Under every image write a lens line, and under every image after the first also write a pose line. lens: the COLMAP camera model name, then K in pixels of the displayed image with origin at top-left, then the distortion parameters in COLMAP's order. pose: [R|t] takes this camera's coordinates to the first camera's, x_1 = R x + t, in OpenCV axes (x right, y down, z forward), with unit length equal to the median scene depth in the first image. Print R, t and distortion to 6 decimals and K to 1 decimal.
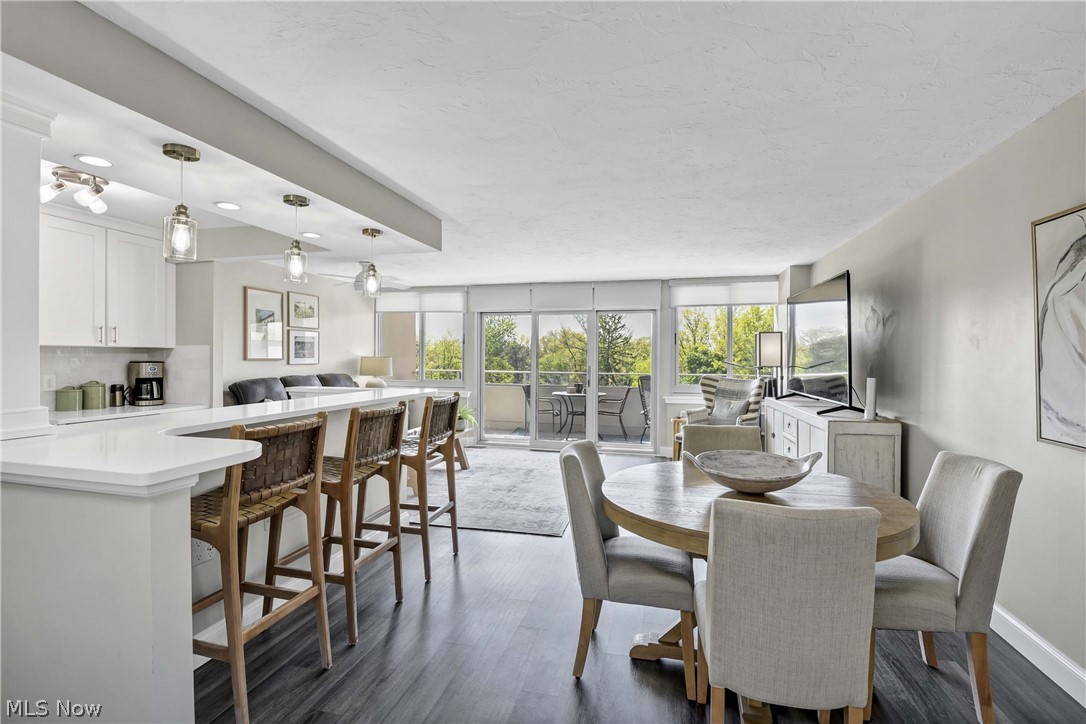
lens RADIAL K [[486.4, 0, 548.6], [0, 486.4, 355.5], [0, 0, 1]] dist [-0.001874, -0.008779]
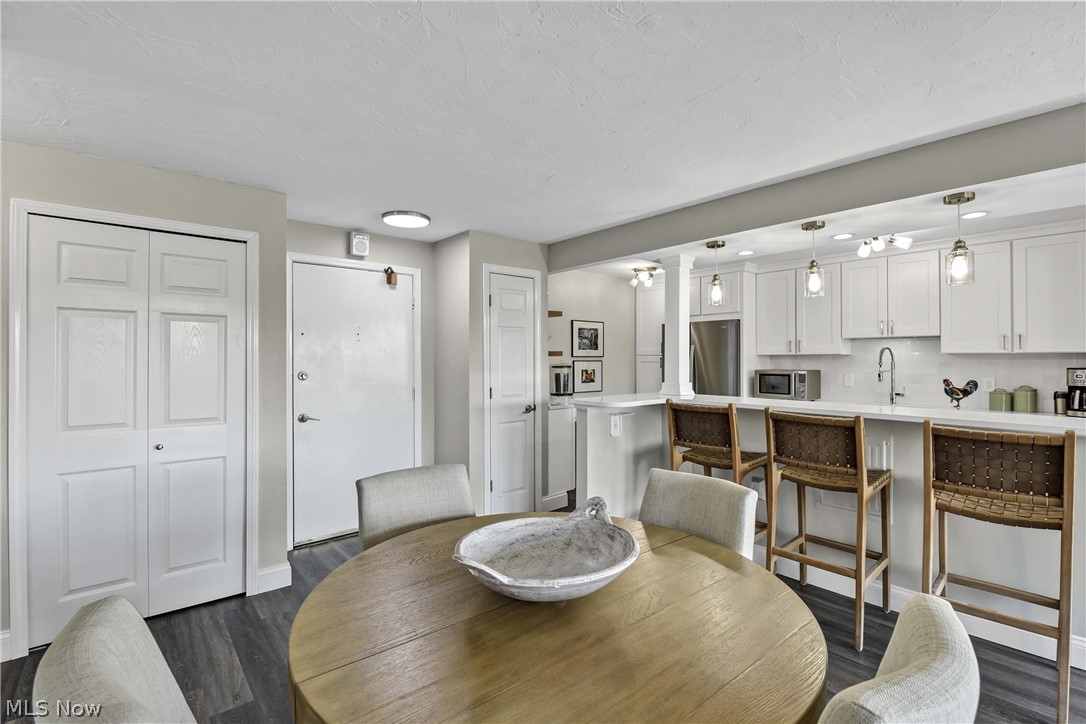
lens RADIAL K [[486.4, 0, 546.8], [0, 486.4, 365.0], [0, 0, 1]] dist [-0.001874, -0.008779]
pose [[-0.573619, 0.006574, -0.819096, 0.339922], [-0.000700, 0.999964, 0.008515, -0.000253], [0.819122, 0.005457, -0.573594, 0.499589]]
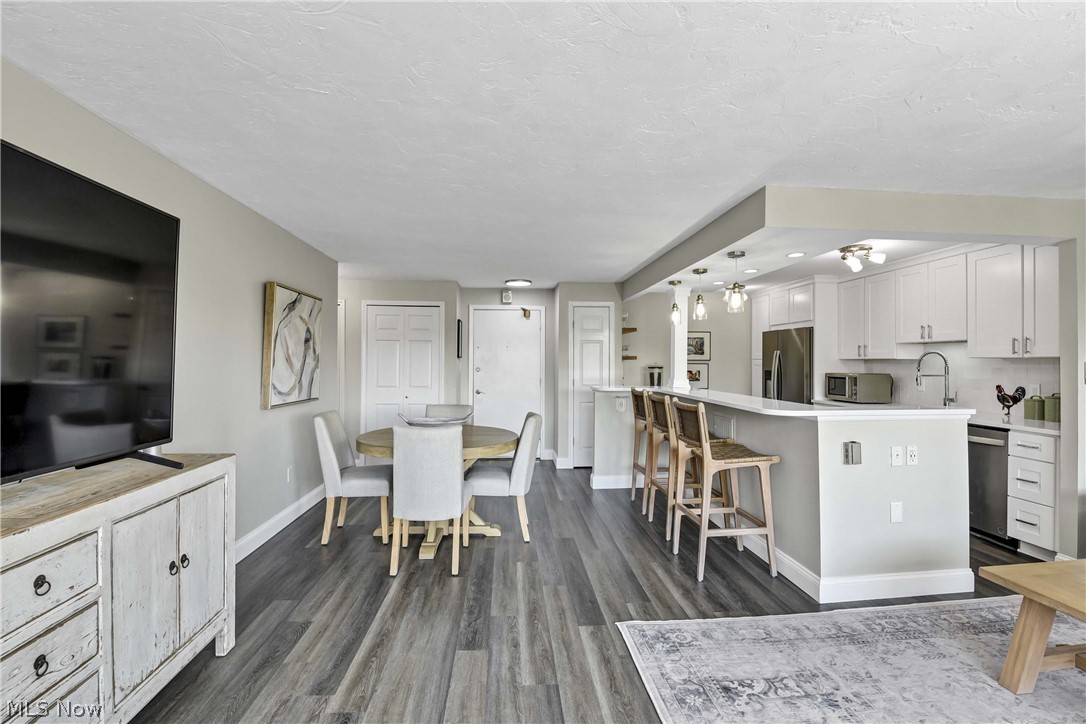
lens RADIAL K [[486.4, 0, 553.7], [0, 486.4, 356.6], [0, 0, 1]] dist [-0.001874, -0.008779]
pose [[-0.944740, -0.013675, -0.327536, 0.222353], [-0.010124, 0.999870, -0.012544, 0.001104], [0.327665, -0.008535, -0.944755, 1.057905]]
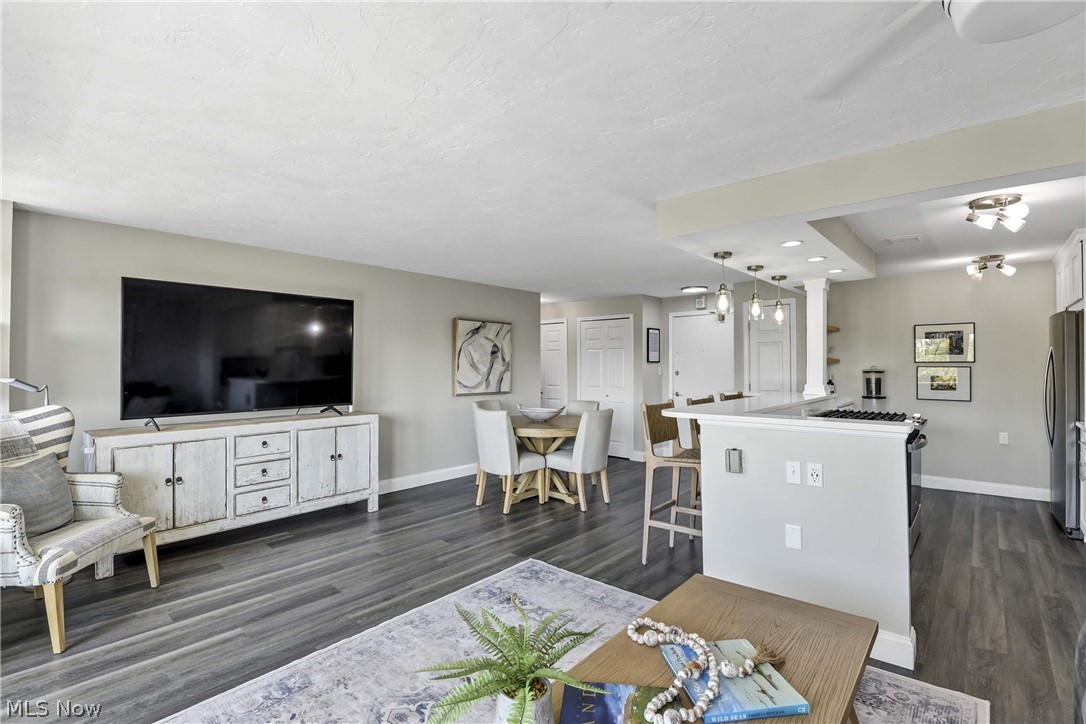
lens RADIAL K [[512.7, 0, 542.8], [0, 512.7, 362.2], [0, 0, 1]] dist [-0.002959, -0.006910]
pose [[-0.886815, -0.000883, 0.462124, -0.293428], [-0.002835, 0.999990, -0.003531, -0.003173], [-0.462116, -0.004441, -0.886808, 1.215053]]
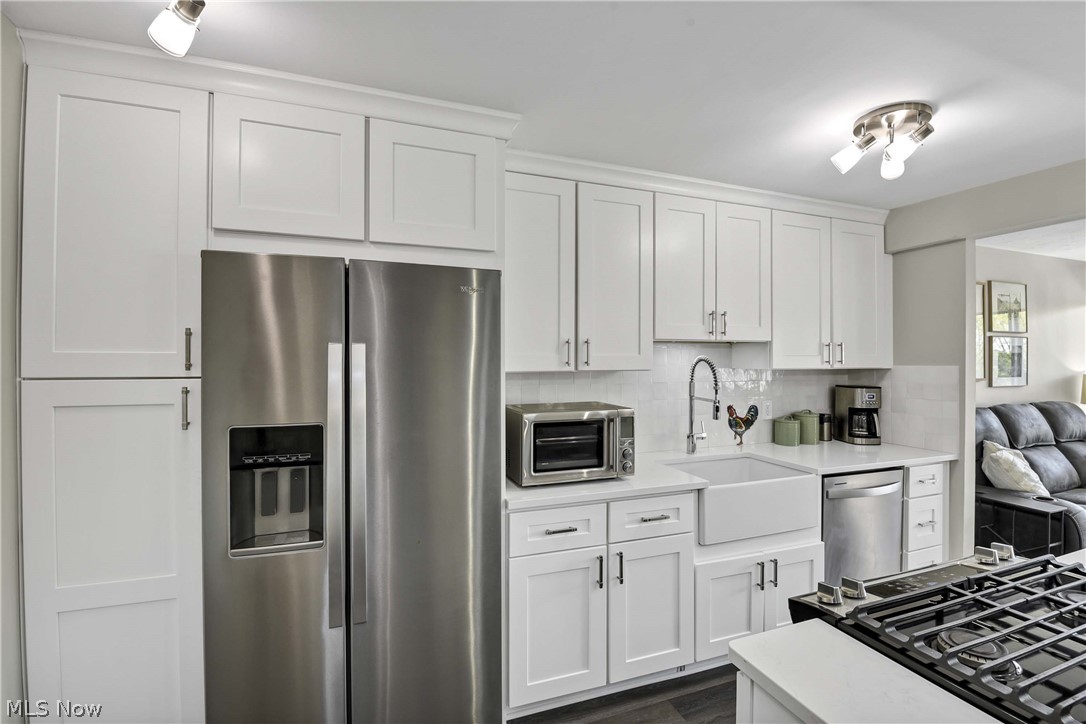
lens RADIAL K [[486.4, 0, 550.6], [0, 486.4, 356.7], [0, 0, 1]] dist [-0.001874, -0.008779]
pose [[0.557386, -0.009071, -0.830204, -0.334790], [0.002186, 0.999953, -0.009458, -0.020229], [0.830251, 0.003457, 0.557379, 0.118133]]
